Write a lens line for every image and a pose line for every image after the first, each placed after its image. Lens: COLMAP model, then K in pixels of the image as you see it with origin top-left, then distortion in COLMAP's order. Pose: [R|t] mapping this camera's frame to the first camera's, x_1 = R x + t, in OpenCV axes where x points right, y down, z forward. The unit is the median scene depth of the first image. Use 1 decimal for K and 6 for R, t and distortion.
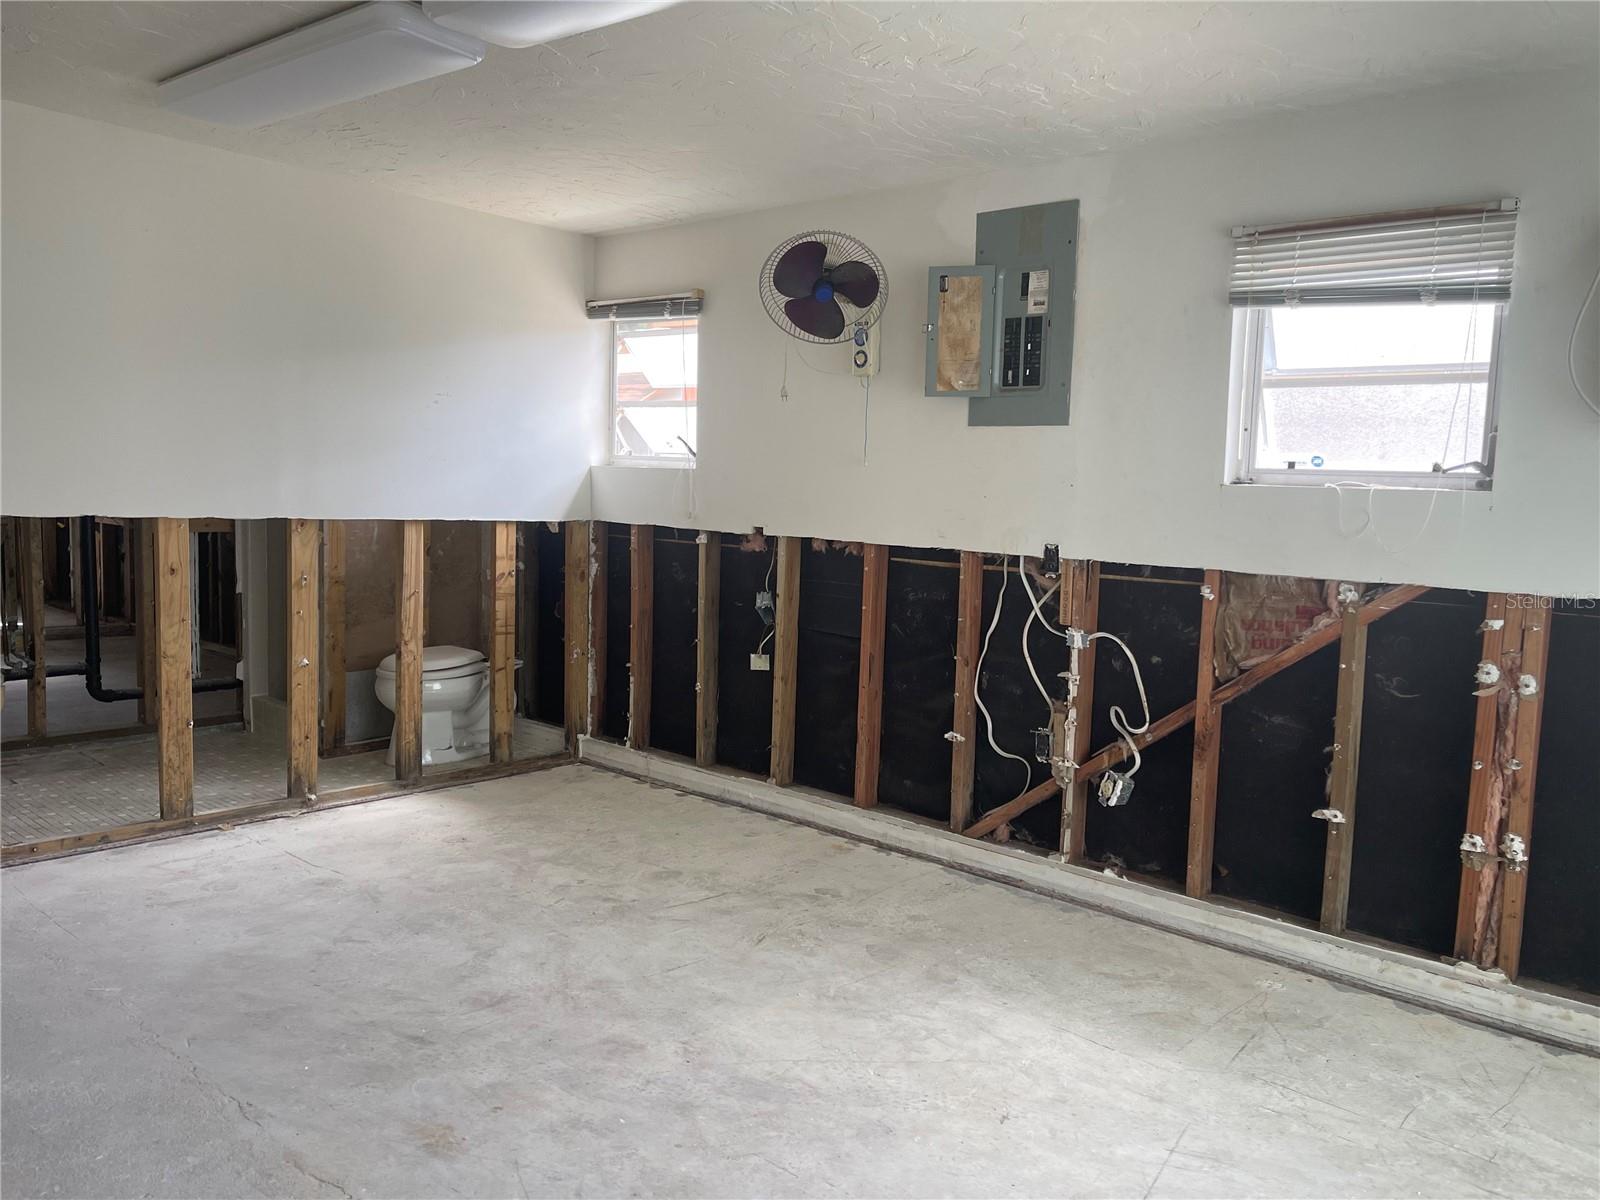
lens RADIAL K [[1257.7, 0, 802.9], [0, 1257.7, 597.4], [0, 0, 1]] dist [0.052581, -0.068468]
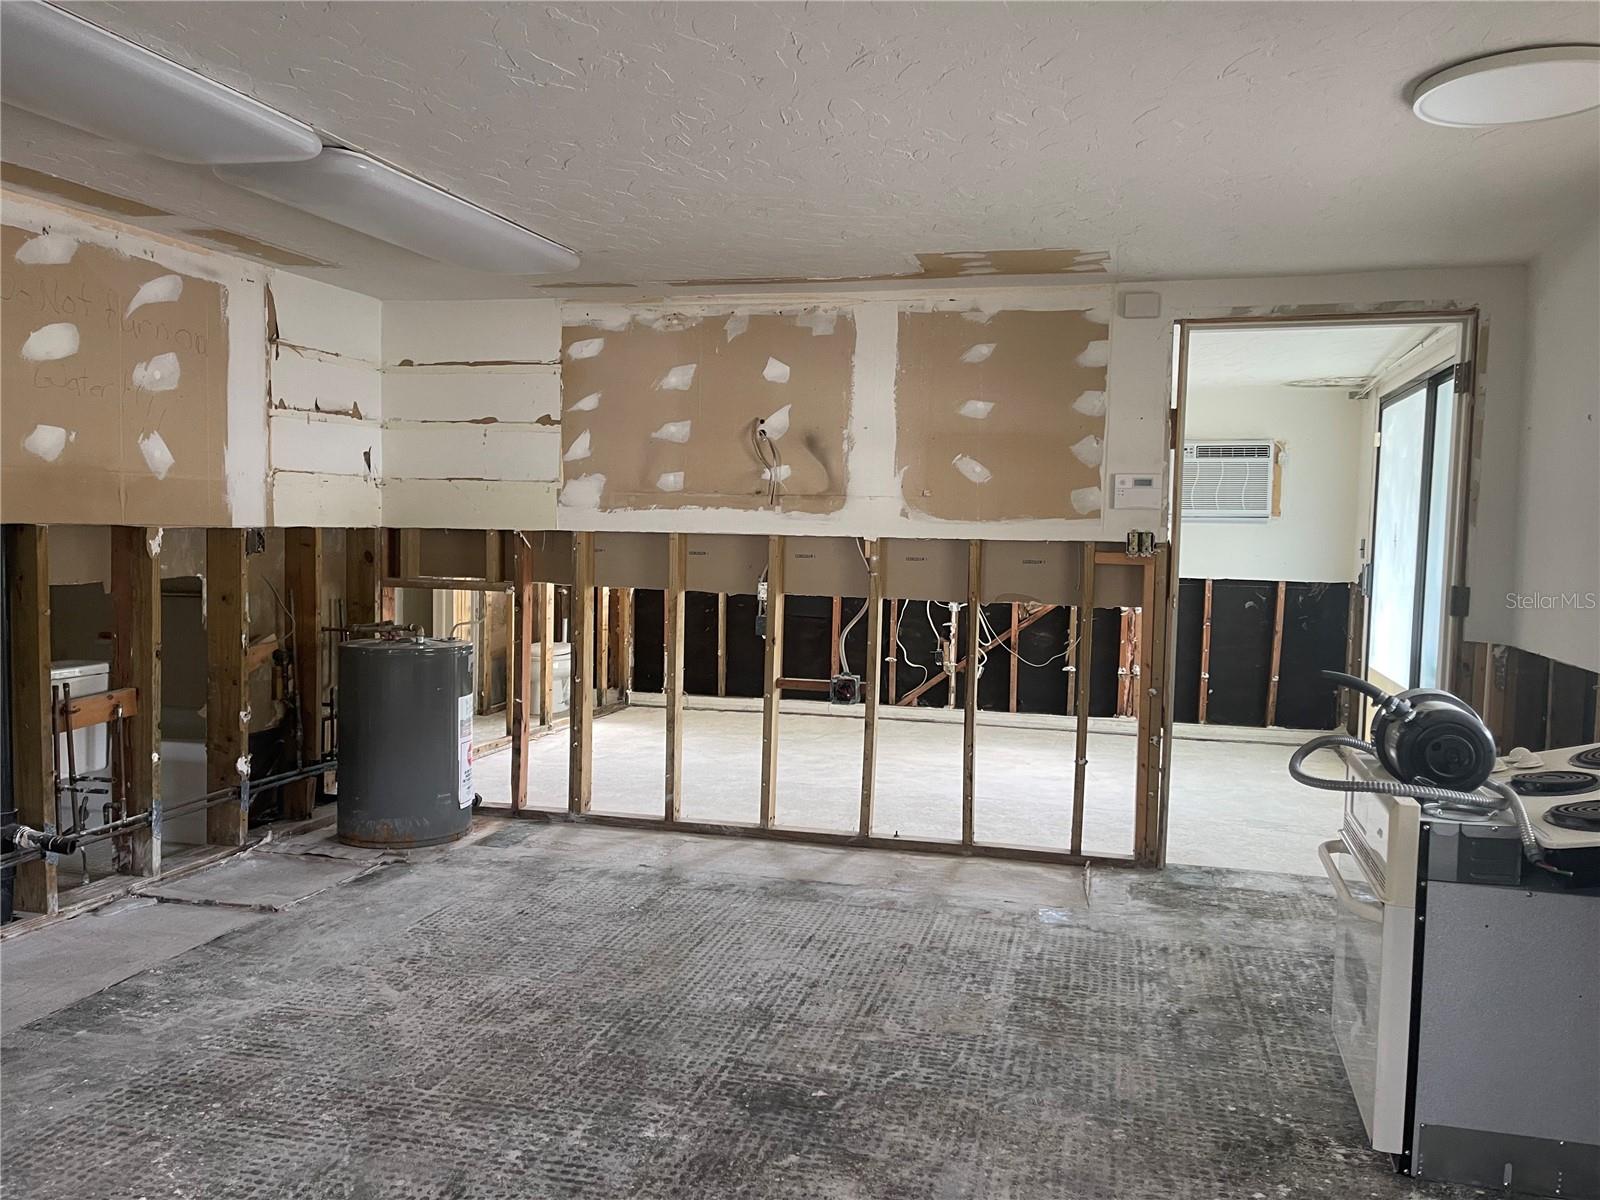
lens RADIAL K [[1257.7, 0, 811.1], [0, 1257.7, 593.7], [0, 0, 1]] dist [0.052581, -0.068468]
pose [[0.896864, -0.046379, 0.439867, -0.989008], [0.057814, 0.998248, -0.012626, 0.022539], [-0.438511, 0.036755, 0.897974, -0.893980]]
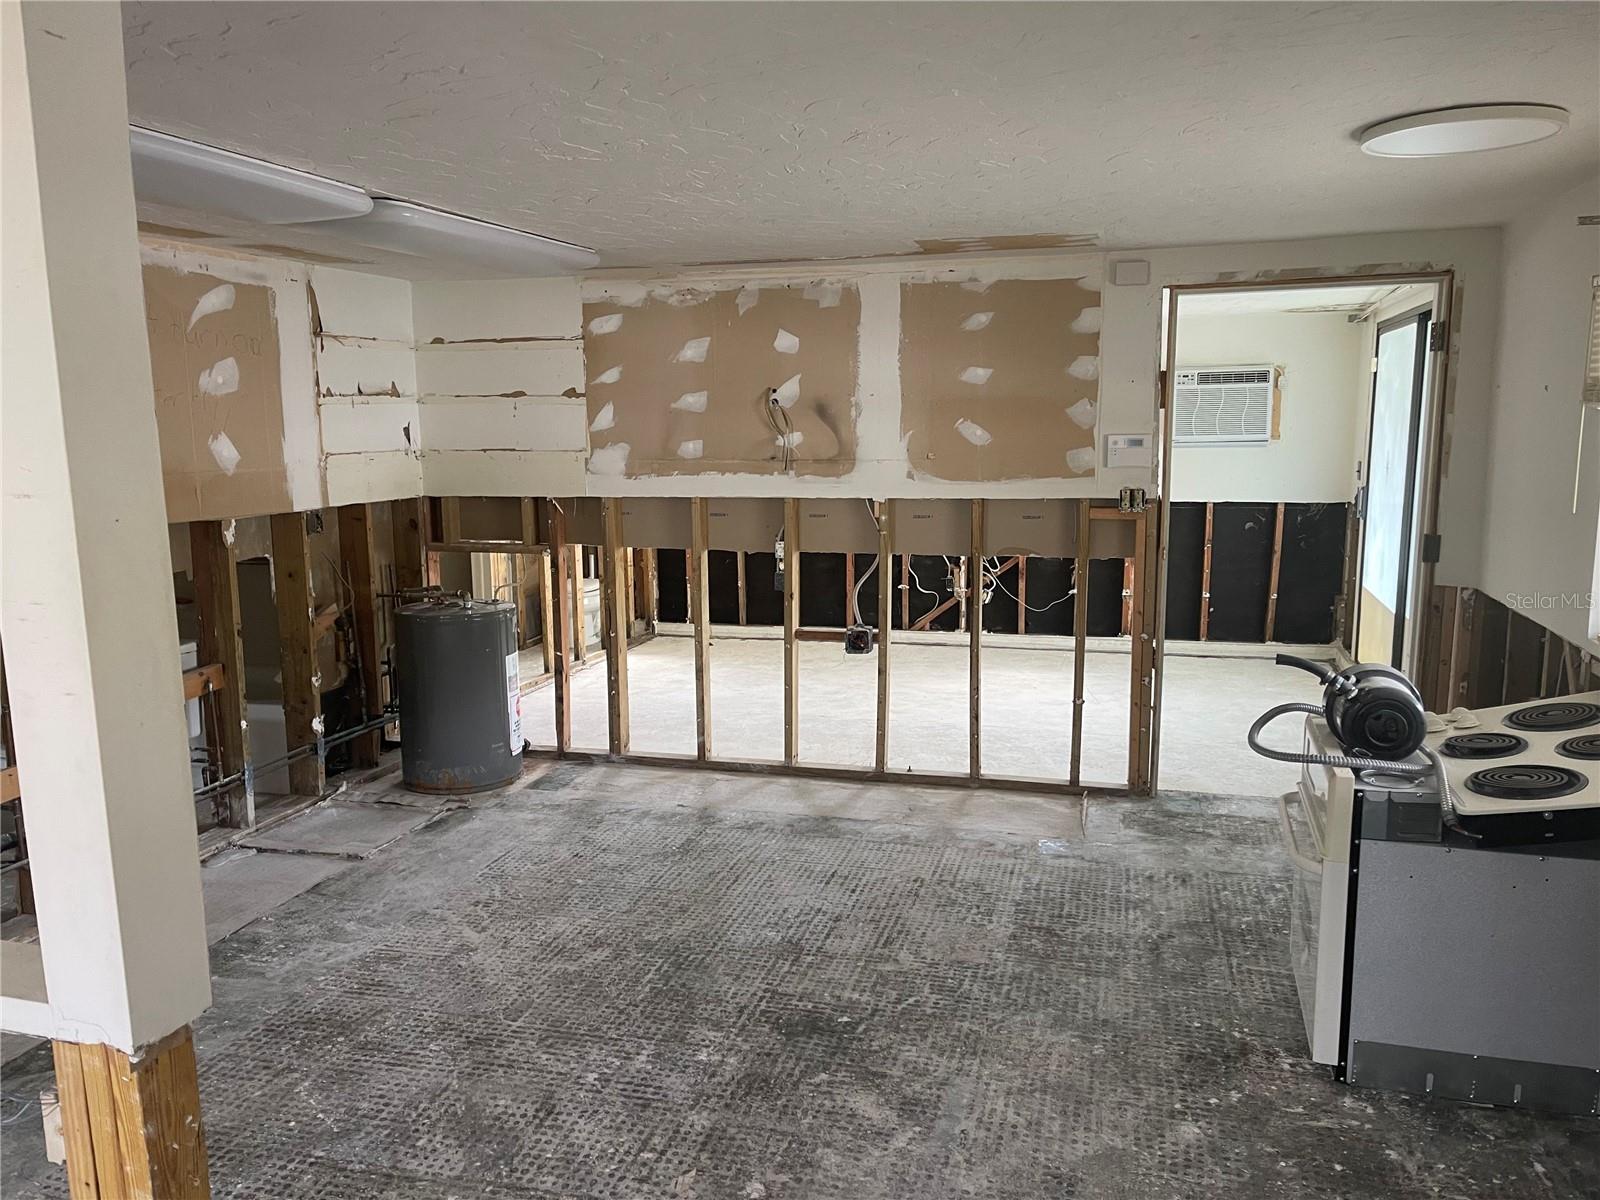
lens RADIAL K [[1257.7, 0, 790.4], [0, 1257.7, 610.8], [0, 0, 1]] dist [0.052581, -0.068468]
pose [[0.906933, -0.115412, 0.405158, -1.027495], [0.088994, 0.992525, 0.083517, -0.051639], [-0.411768, -0.039688, 0.910424, -0.989388]]
